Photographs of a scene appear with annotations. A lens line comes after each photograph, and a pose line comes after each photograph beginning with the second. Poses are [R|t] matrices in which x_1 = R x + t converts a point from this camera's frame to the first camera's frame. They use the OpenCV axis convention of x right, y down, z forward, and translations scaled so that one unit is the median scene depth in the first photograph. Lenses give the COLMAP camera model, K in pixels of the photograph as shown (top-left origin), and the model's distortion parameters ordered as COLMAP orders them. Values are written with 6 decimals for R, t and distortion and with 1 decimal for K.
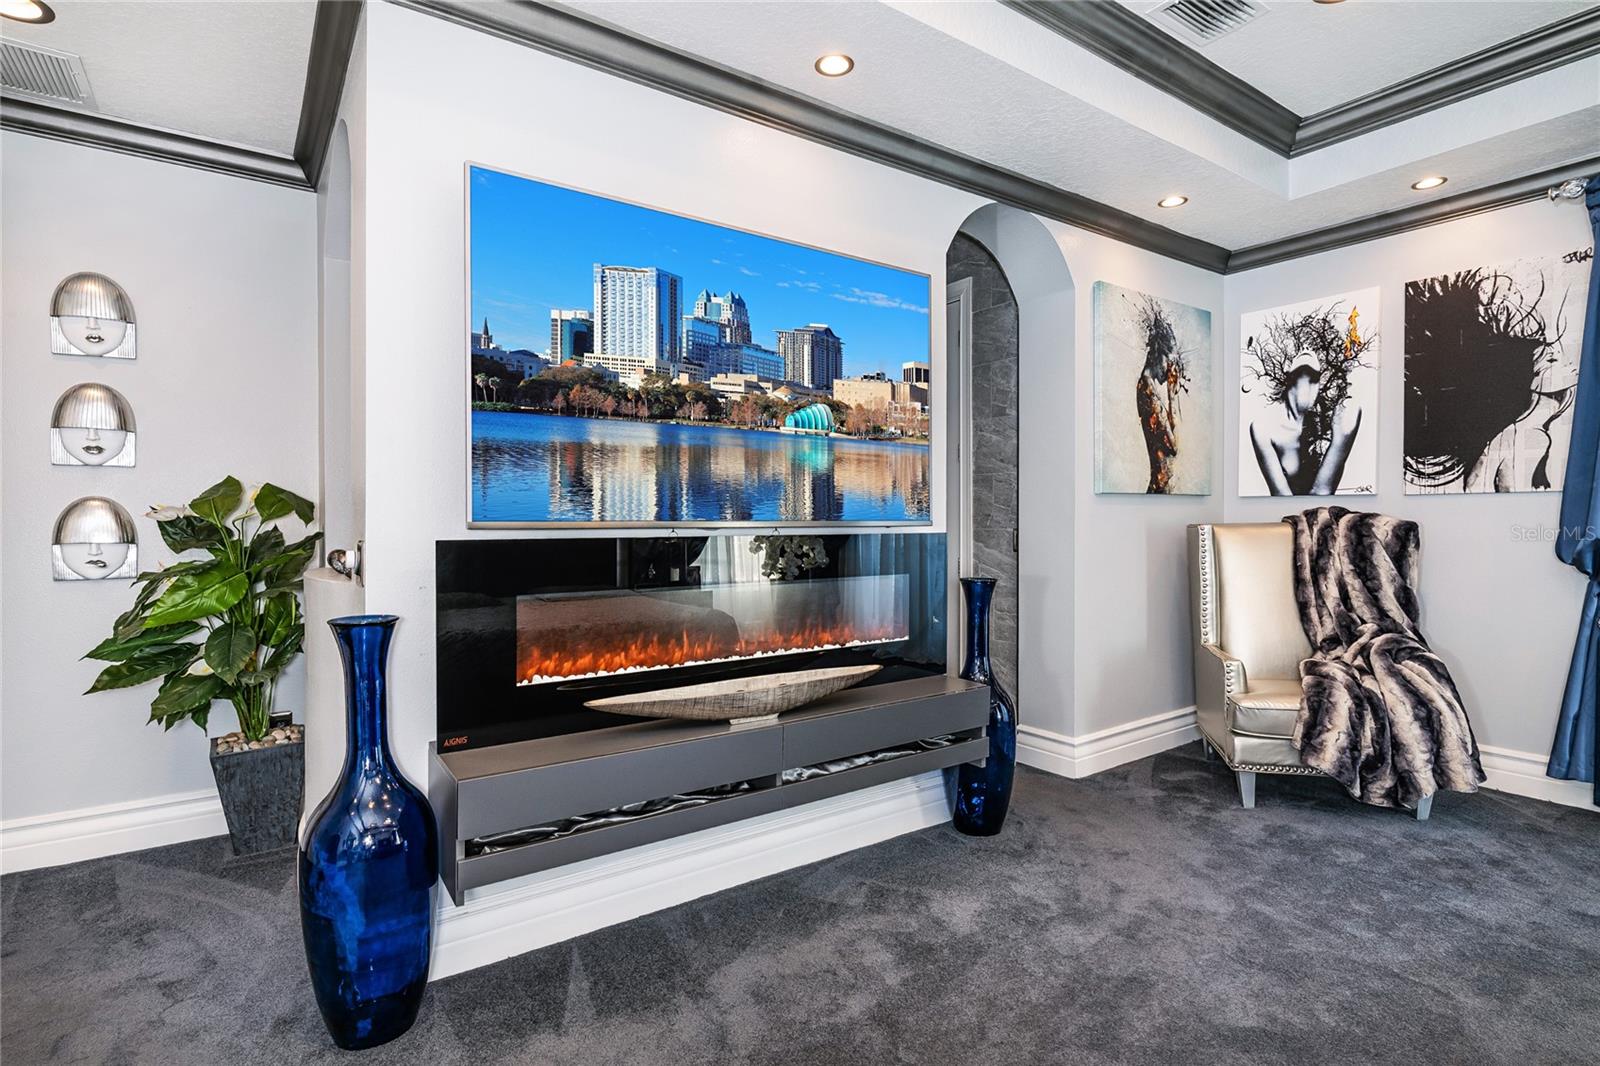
lens RADIAL K [[783.7, 0, 801.0], [0, 783.7, 530.1], [0, 0, 1]] dist [-0.000804, -0.005189]
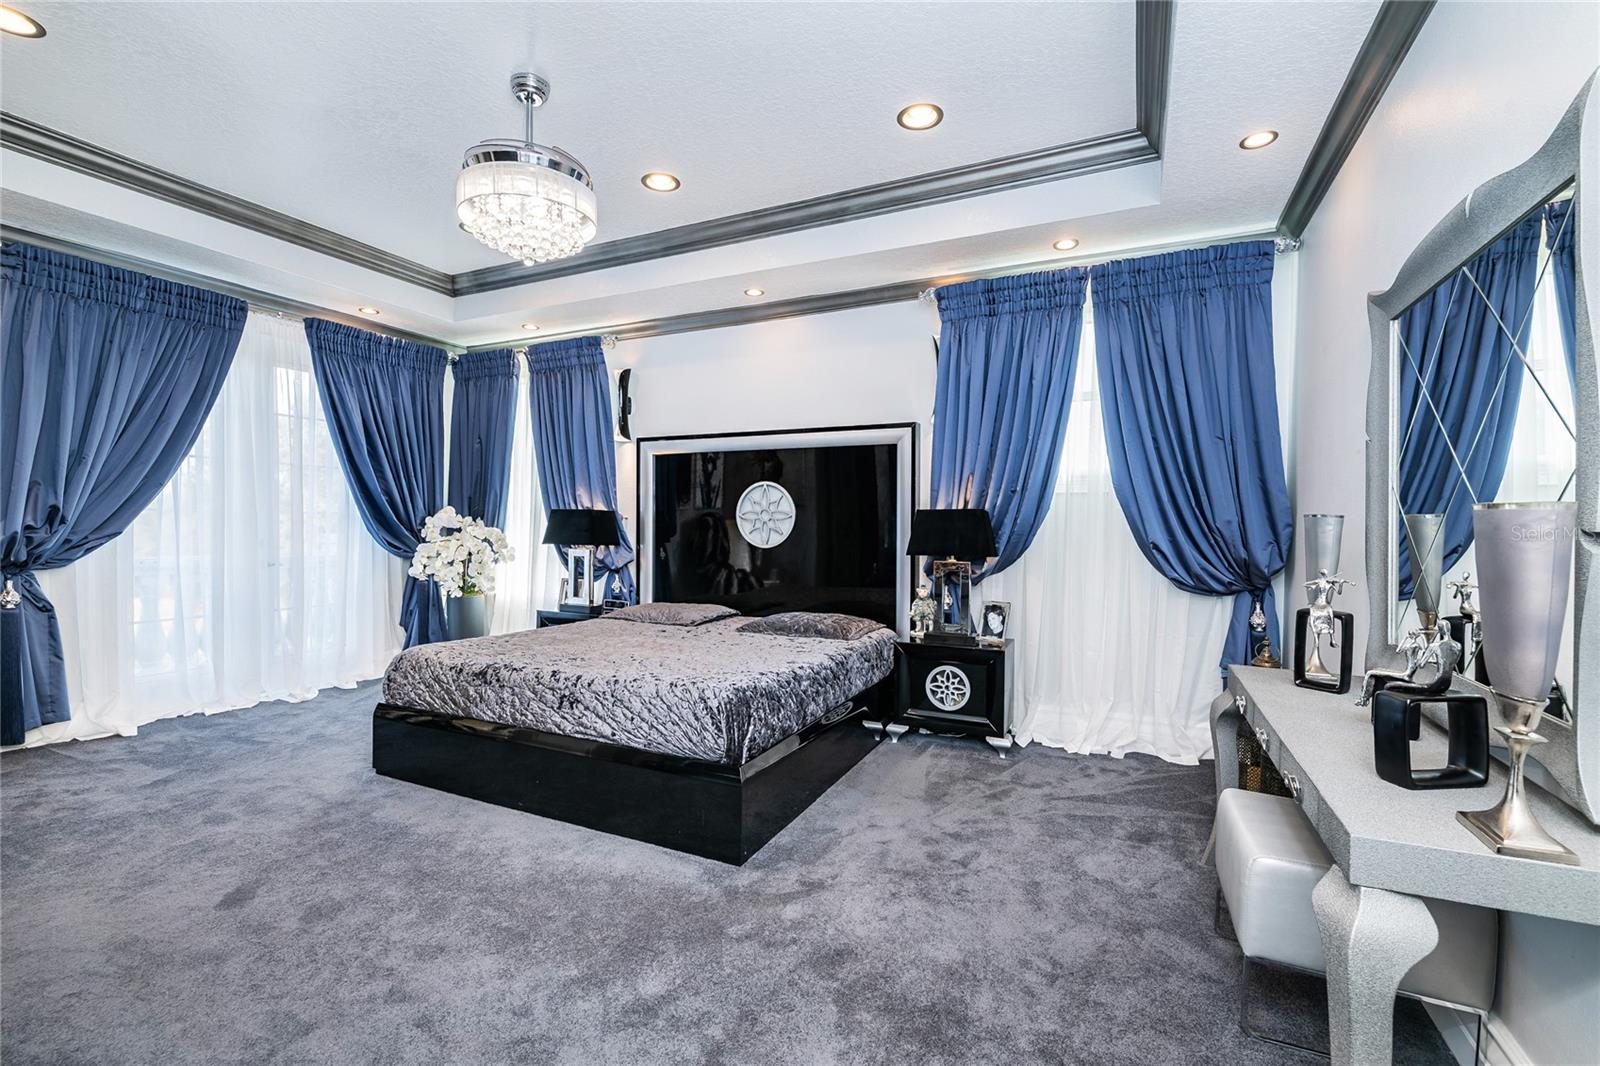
lens RADIAL K [[690.7, 0, 801.0], [0, 690.7, 530.8], [0, 0, 1]] dist [-0.004513, -0.004838]
pose [[-0.503078, -0.012978, 0.864144, -0.502431], [0.003325, 0.999851, 0.016952, -0.003891], [-0.864235, 0.011401, -0.502960, 0.394800]]
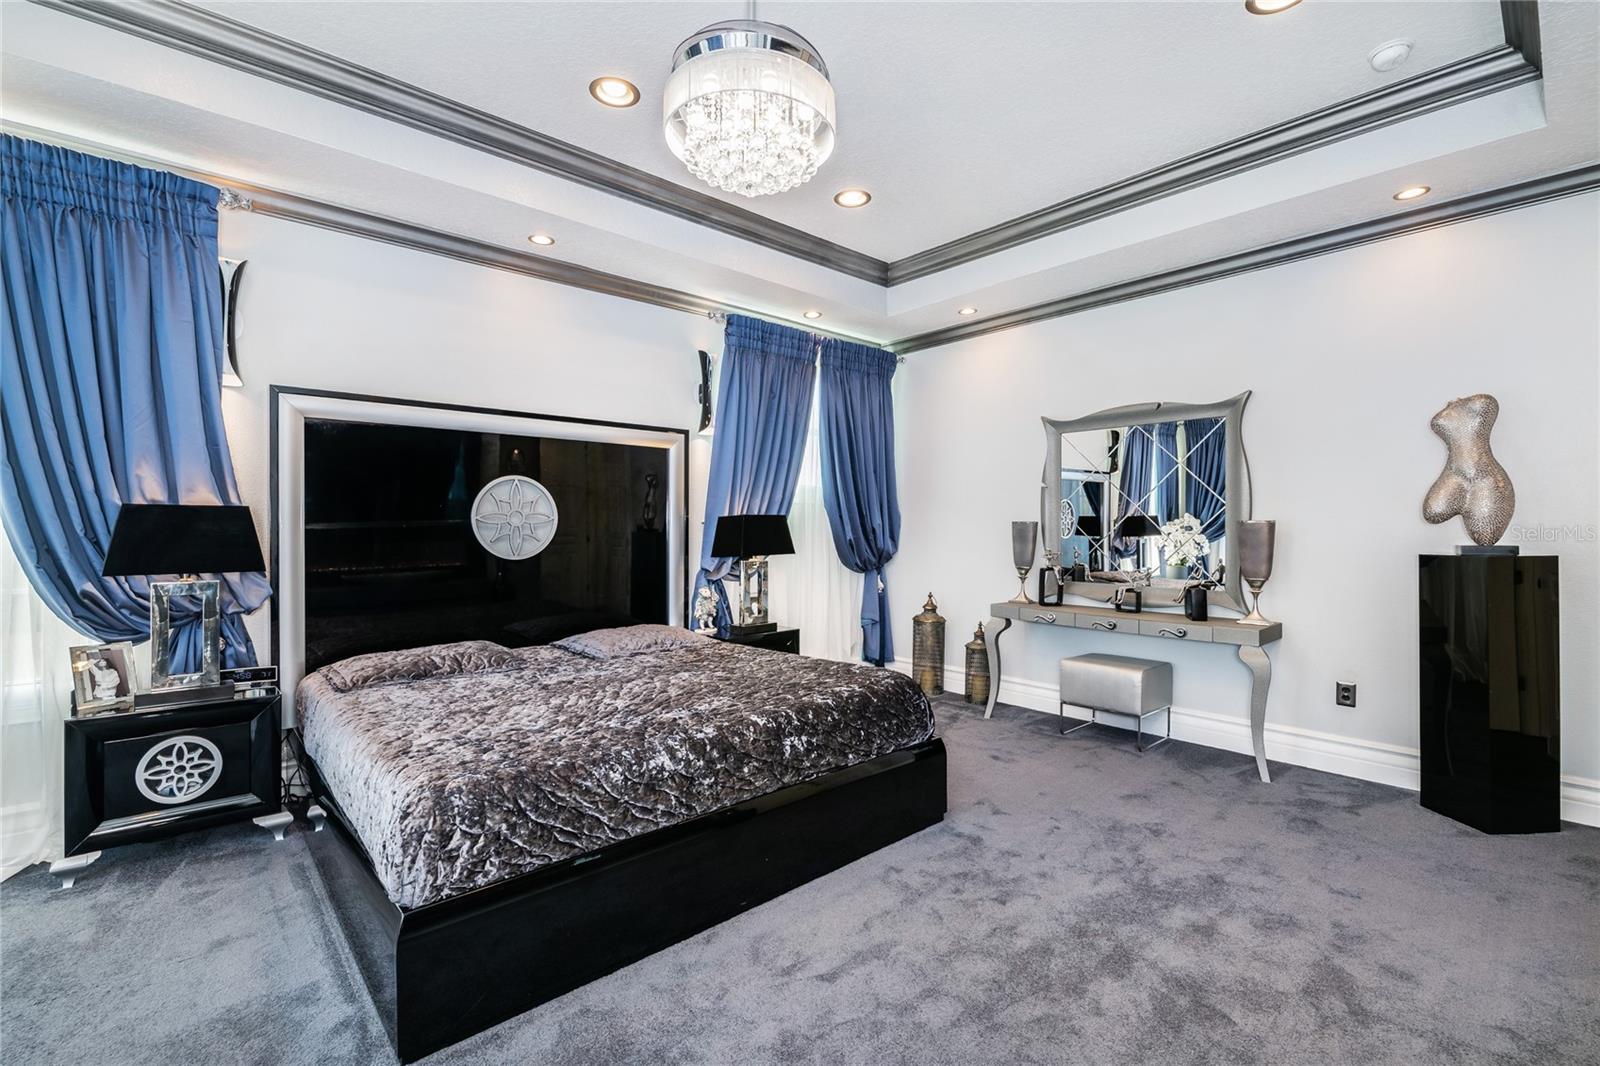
lens RADIAL K [[690.7, 0, 805.6], [0, 690.7, 531.3], [0, 0, 1]] dist [-0.004513, -0.004838]
pose [[-0.992200, 0.000955, -0.124651, 0.393092], [-0.001382, 0.999825, 0.018661, -0.012199], [0.124647, 0.018687, -0.992025, 0.890657]]
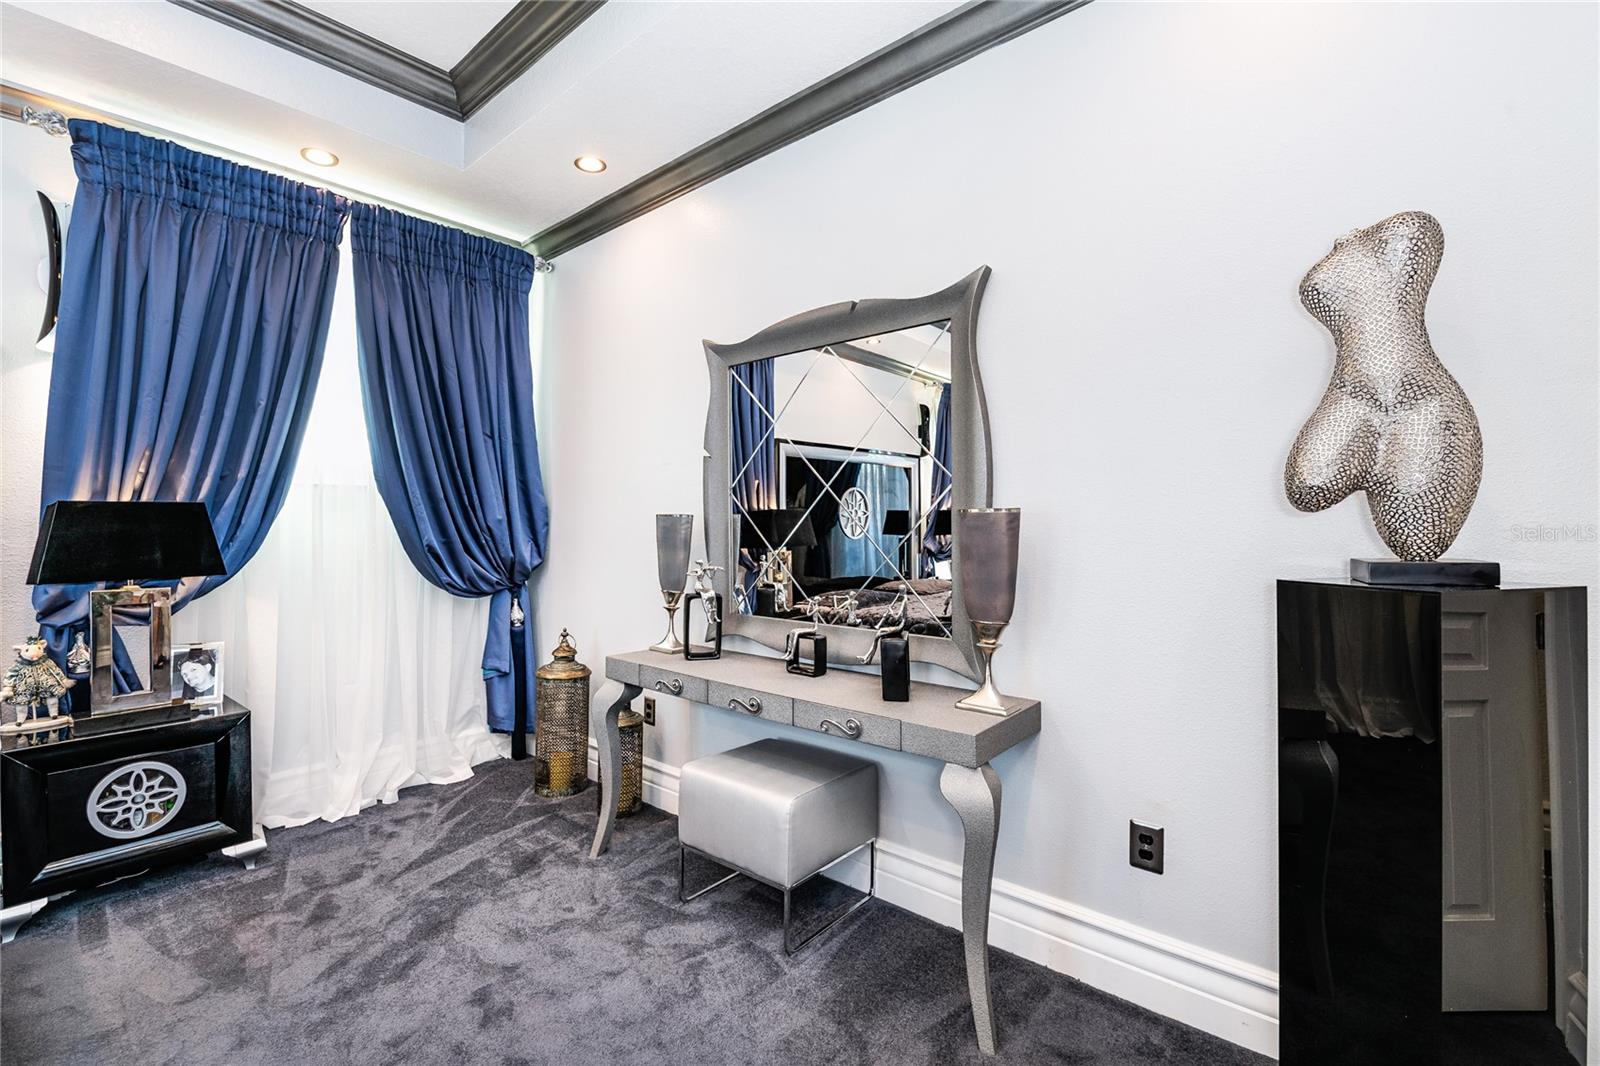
lens RADIAL K [[690.7, 0, 802.3], [0, 690.7, 528.5], [0, 0, 1]] dist [-0.004513, -0.004838]
pose [[-0.965824, 0.005625, -0.259139, -0.124142], [0.000966, 0.999836, 0.018103, -0.004495], [0.259198, 0.017234, -0.965671, 0.433613]]
